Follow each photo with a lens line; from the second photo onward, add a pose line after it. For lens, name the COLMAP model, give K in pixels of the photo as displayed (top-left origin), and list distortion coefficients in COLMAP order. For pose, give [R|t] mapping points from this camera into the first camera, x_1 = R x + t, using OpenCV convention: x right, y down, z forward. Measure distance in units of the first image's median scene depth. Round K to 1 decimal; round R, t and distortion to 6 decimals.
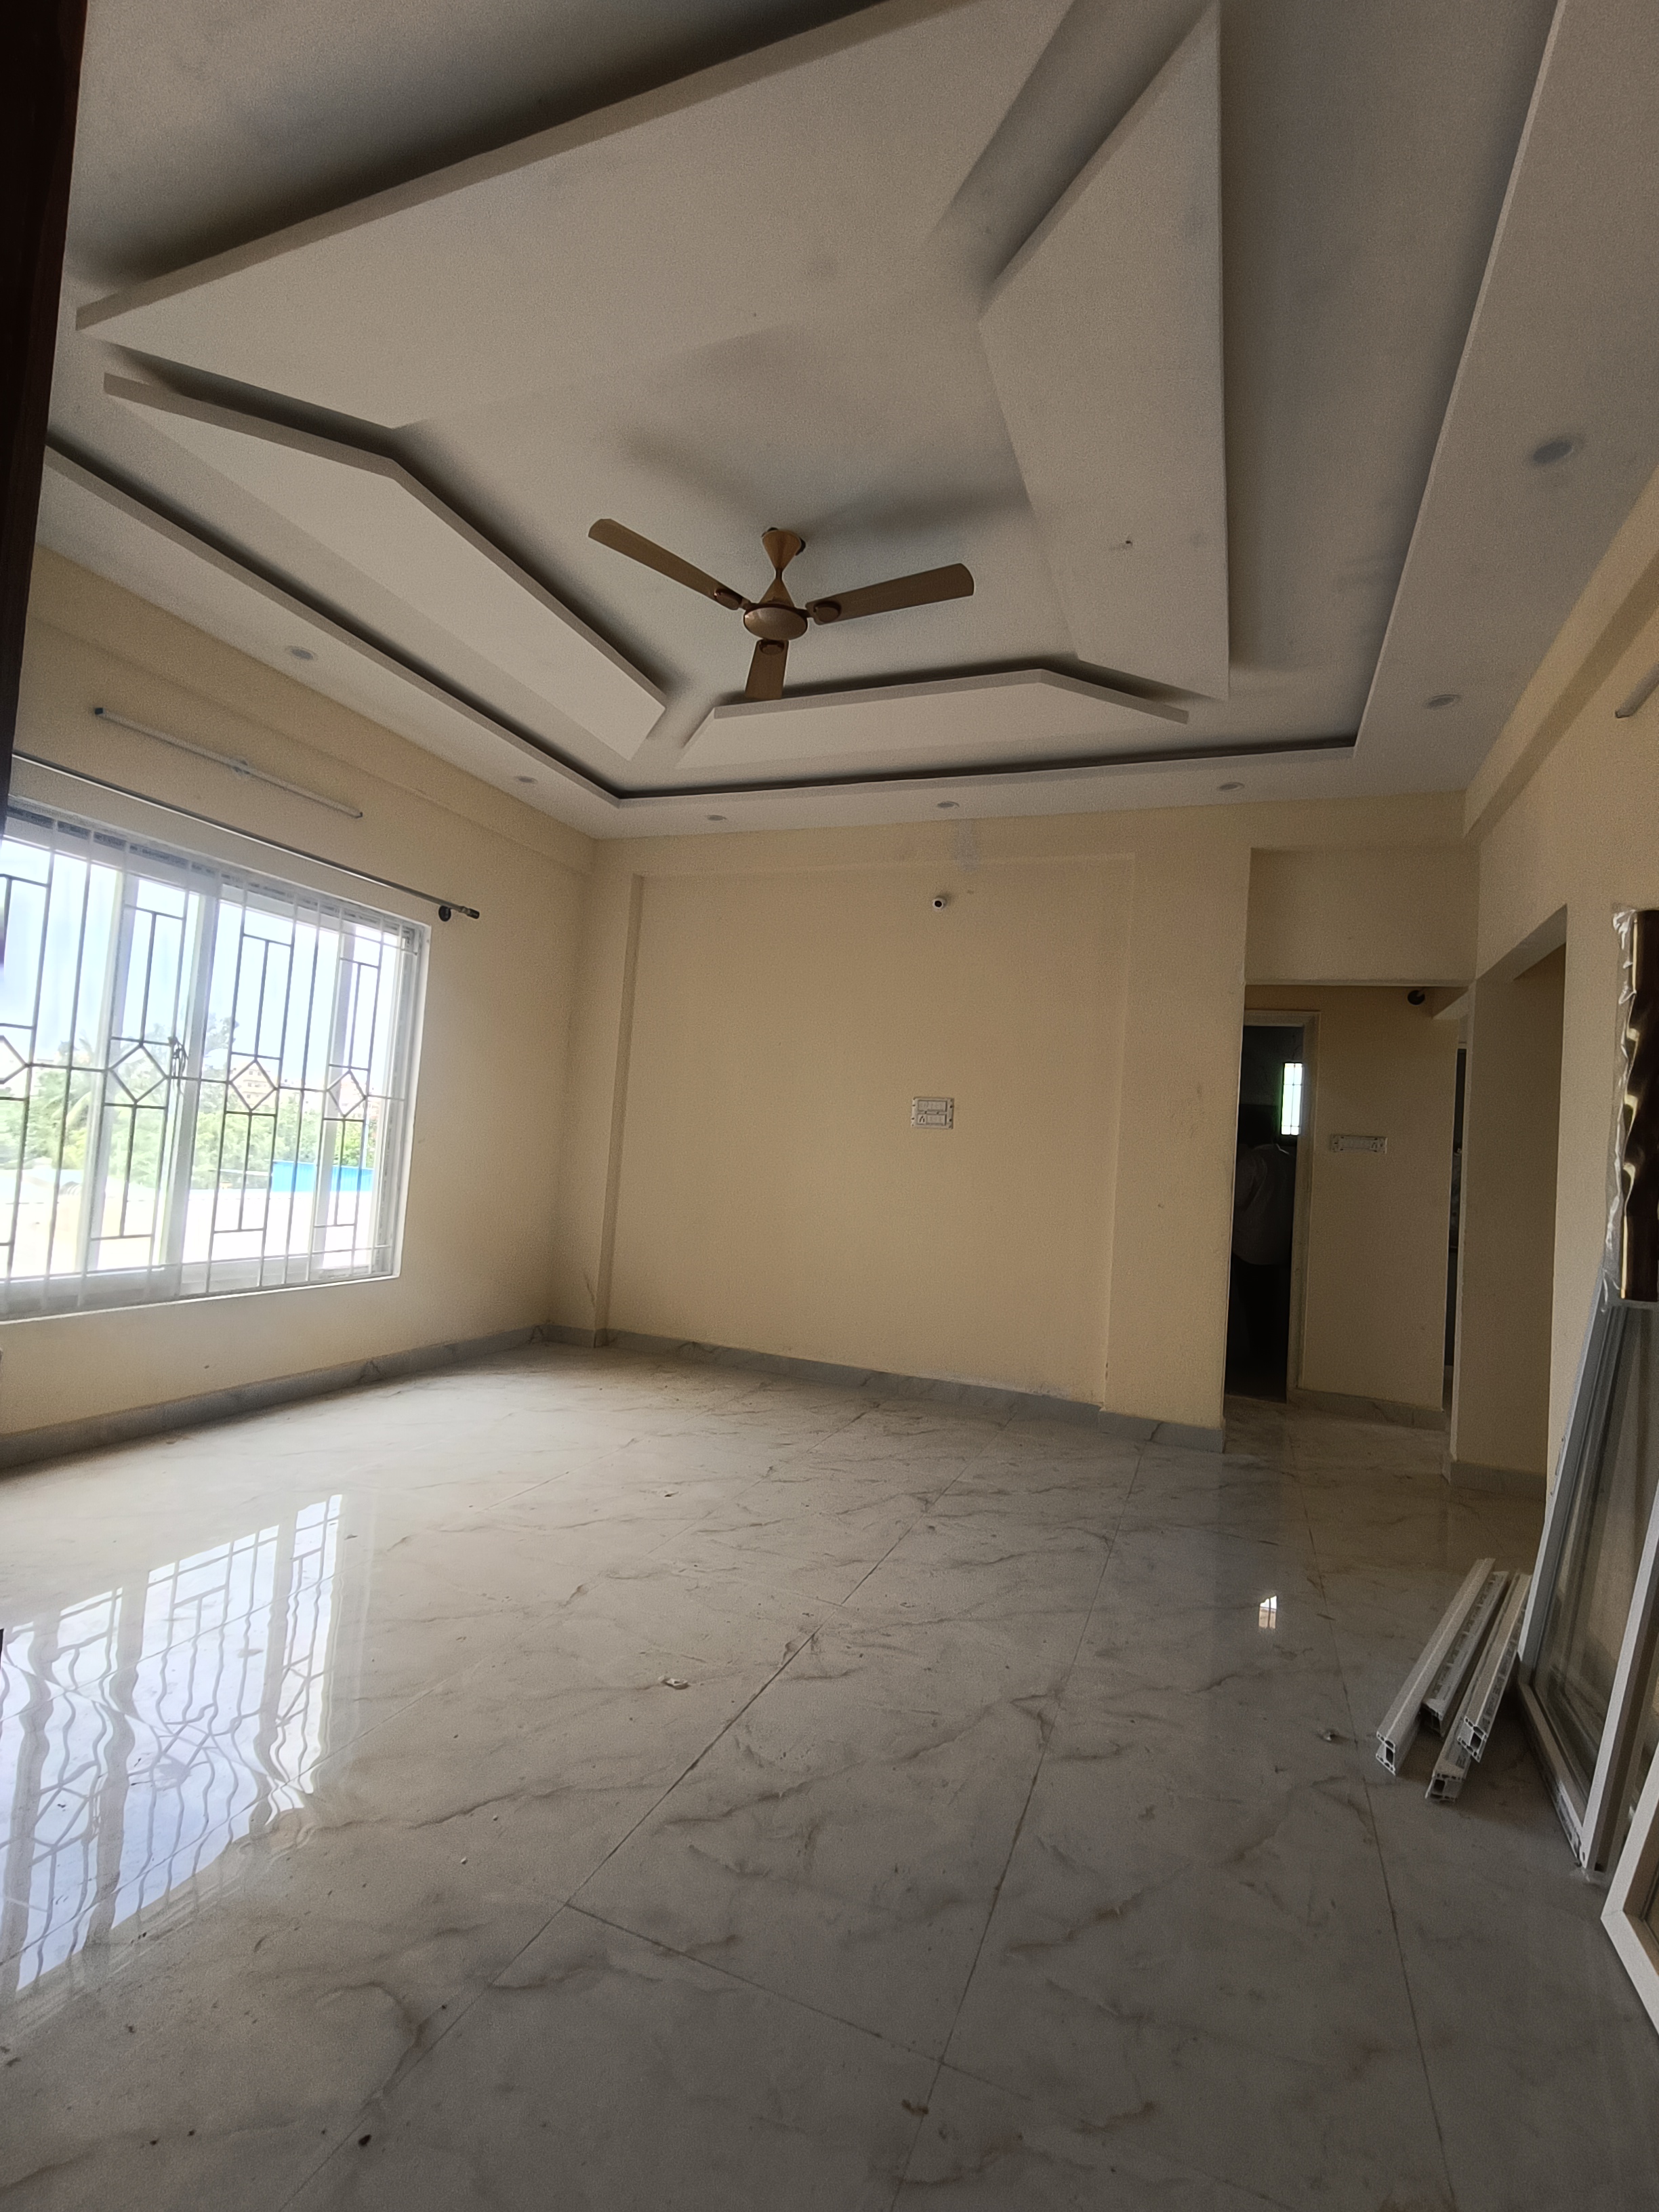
lens RADIAL K [[1015.8, 0, 803.1], [0, 1015.8, 1104.7], [0, 0, 1]] dist [0.015140, -0.006935]
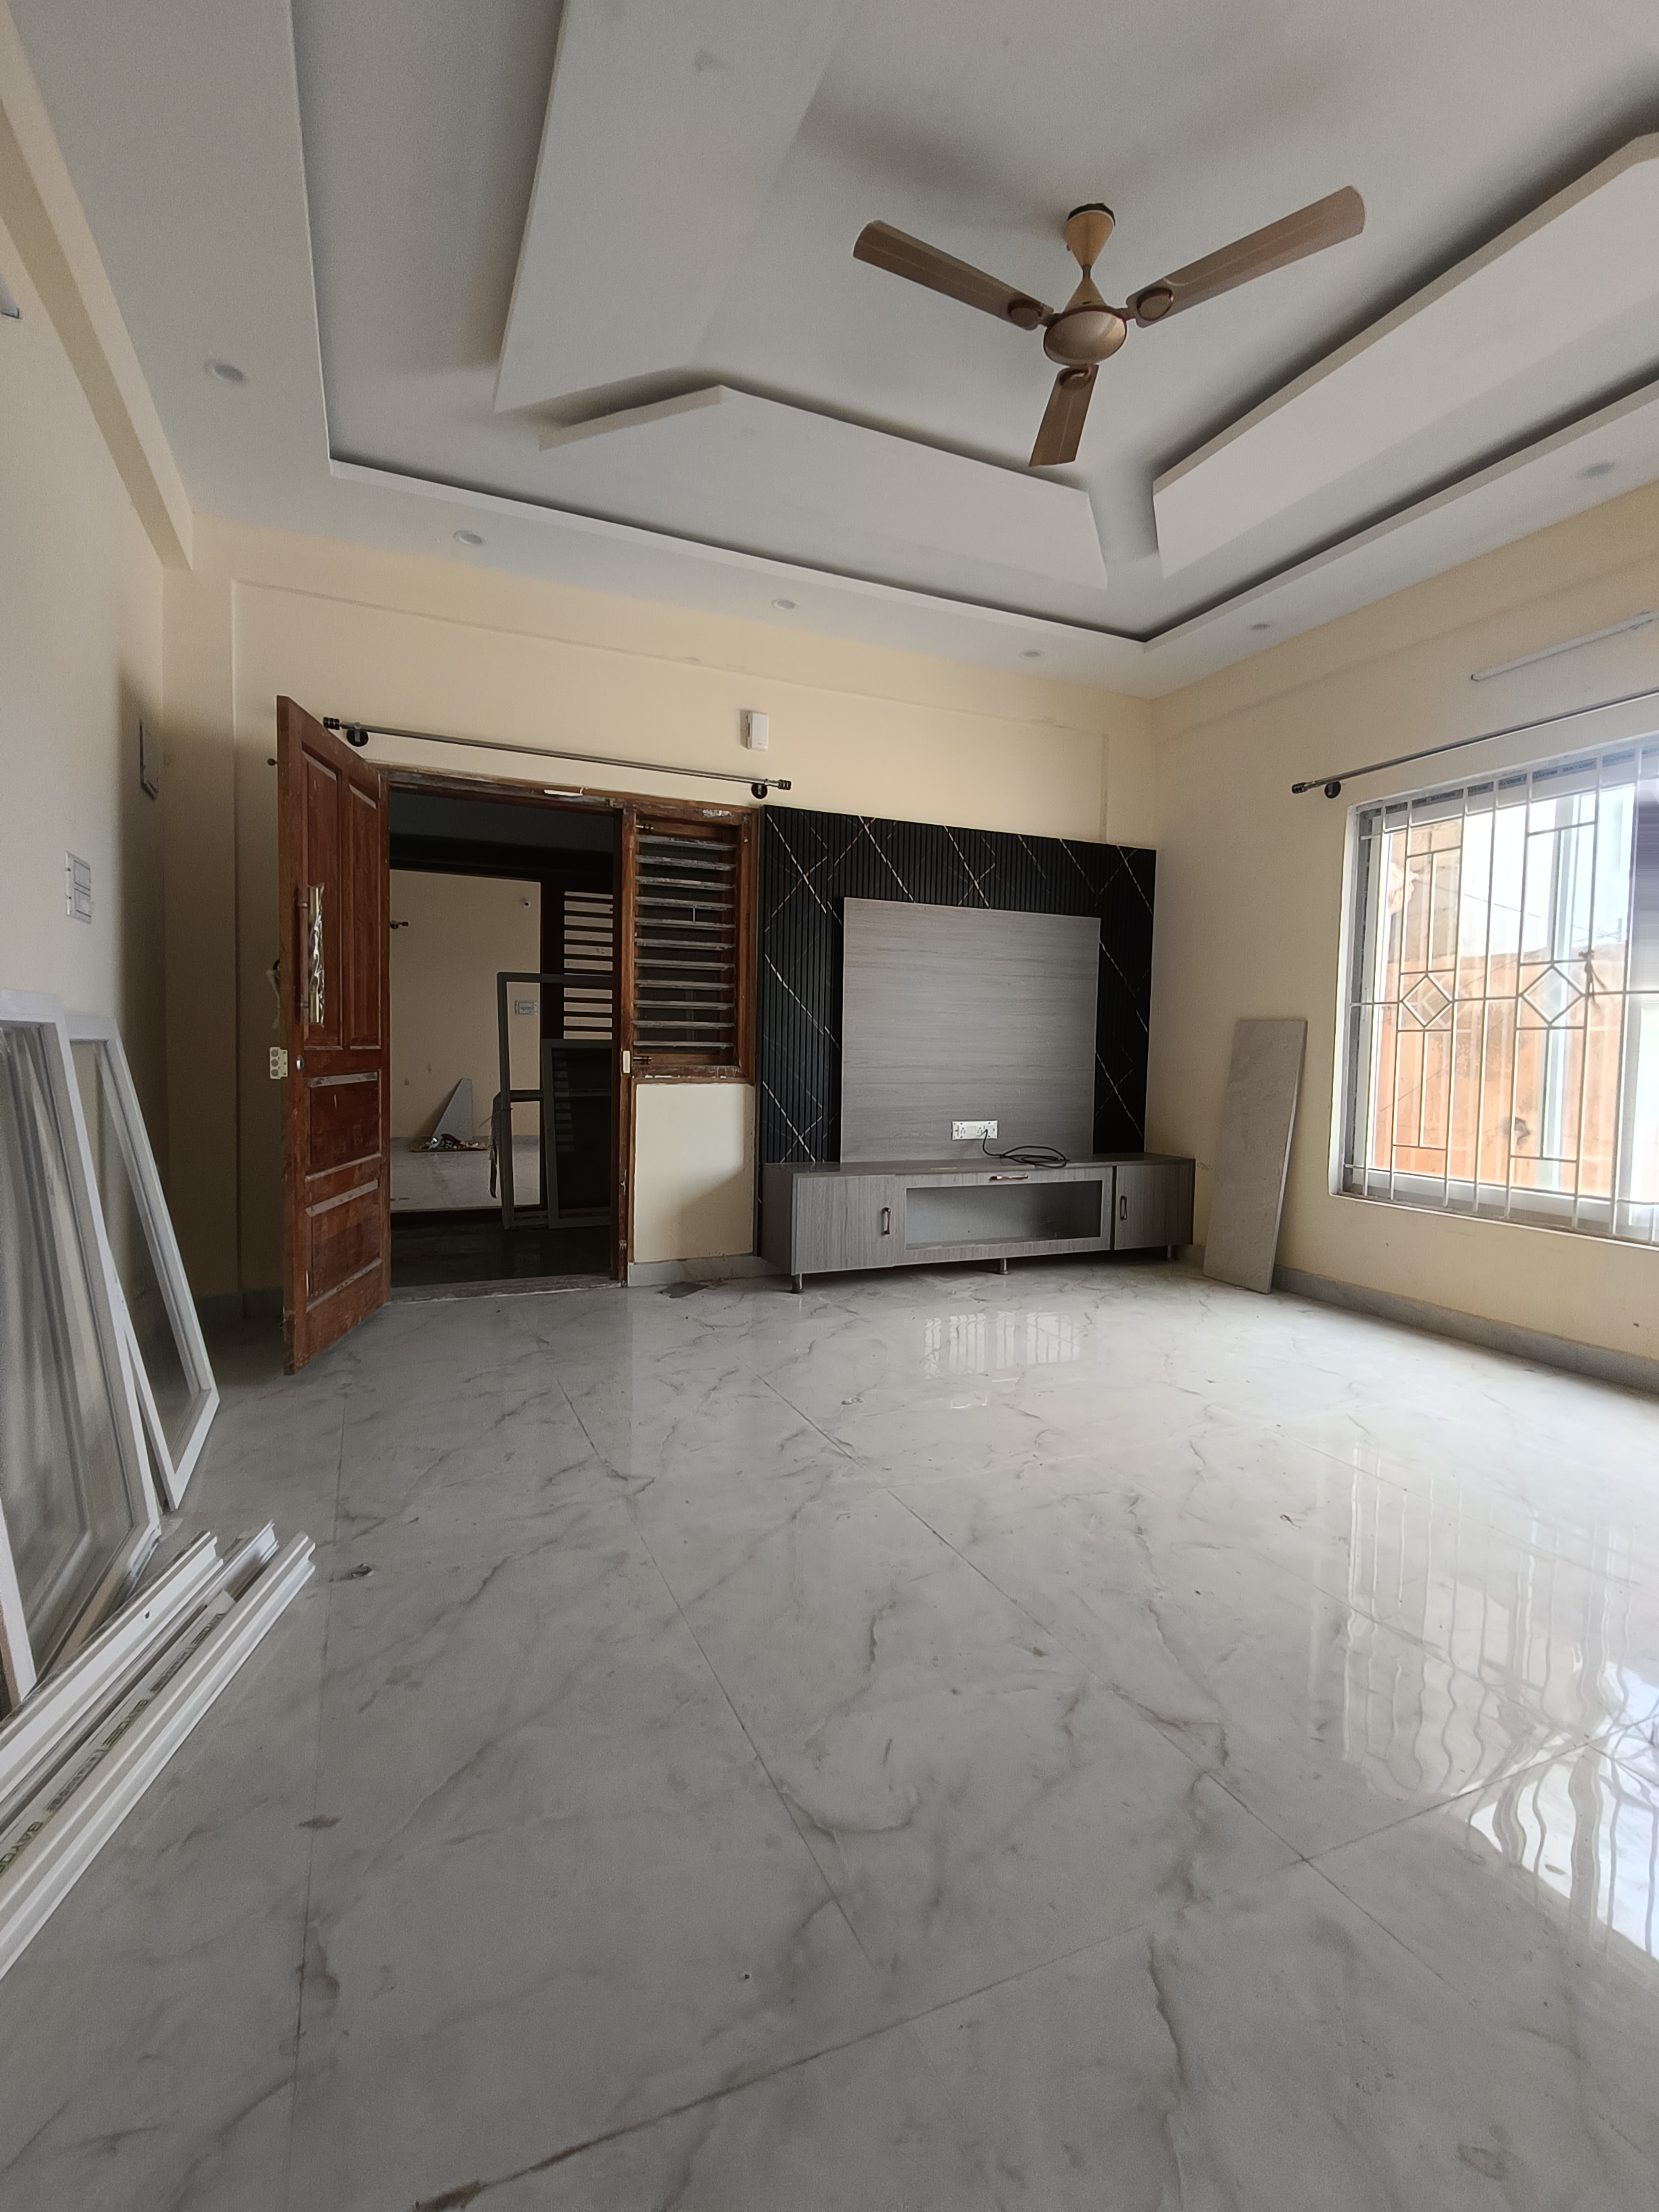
lens RADIAL K [[1033.2, 0, 826.5], [0, 1033.2, 1100.1], [0, 0, 1]] dist [0.021851, -0.000723]
pose [[-0.683310, -0.049795, -0.728428, 0.645872], [-0.038508, 0.998741, -0.032151, 0.149712], [0.729112, 0.006081, -0.684367, 1.348048]]
